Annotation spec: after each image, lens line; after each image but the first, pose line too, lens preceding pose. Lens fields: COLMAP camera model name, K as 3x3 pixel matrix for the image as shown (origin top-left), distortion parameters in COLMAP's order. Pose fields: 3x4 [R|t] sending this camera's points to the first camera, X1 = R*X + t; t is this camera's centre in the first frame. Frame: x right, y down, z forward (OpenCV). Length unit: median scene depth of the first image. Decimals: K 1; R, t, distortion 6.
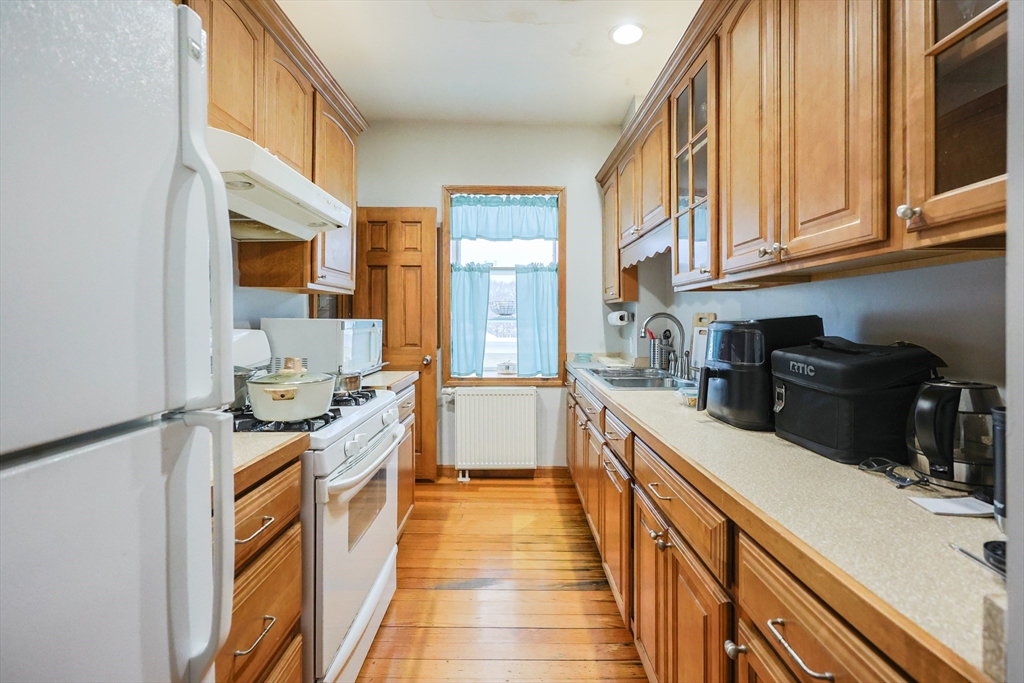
lens RADIAL K [[438.2, 0, 510.6], [0, 438.2, 335.7], [0, 0, 1]] dist [-0.002648, -0.000344]
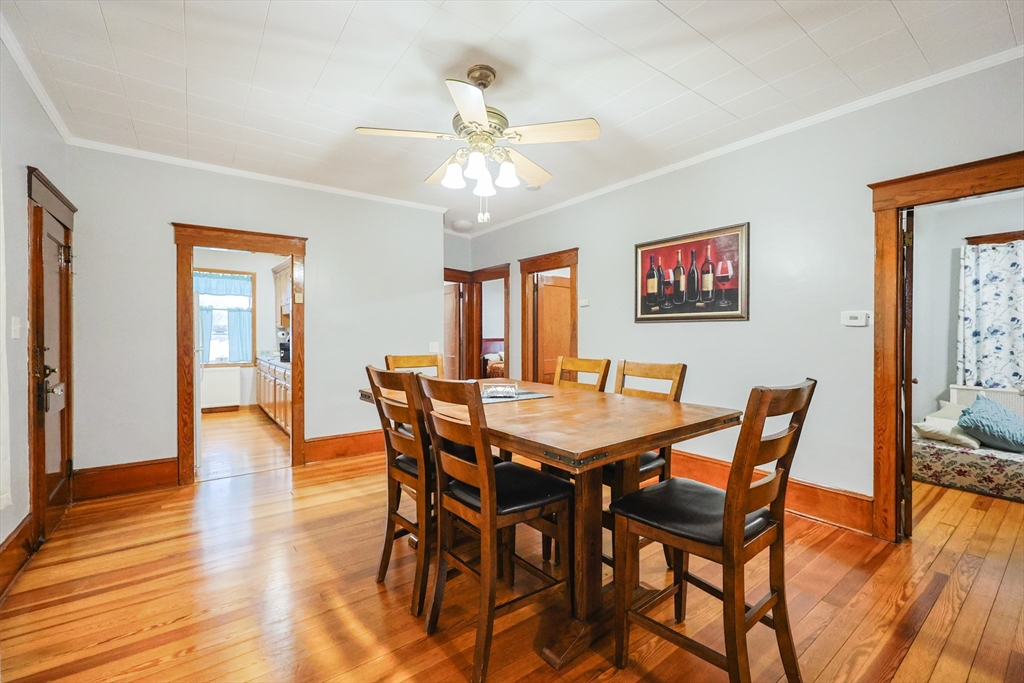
lens RADIAL K [[438.2, 0, 510.6], [0, 438.2, 335.7], [0, 0, 1]] dist [-0.002648, -0.000344]
pose [[0.798745, -0.000974, 0.601669, -0.164831], [0.016031, 0.999678, -0.019664, 0.028610], [-0.601456, 0.025352, 0.798504, -1.430642]]
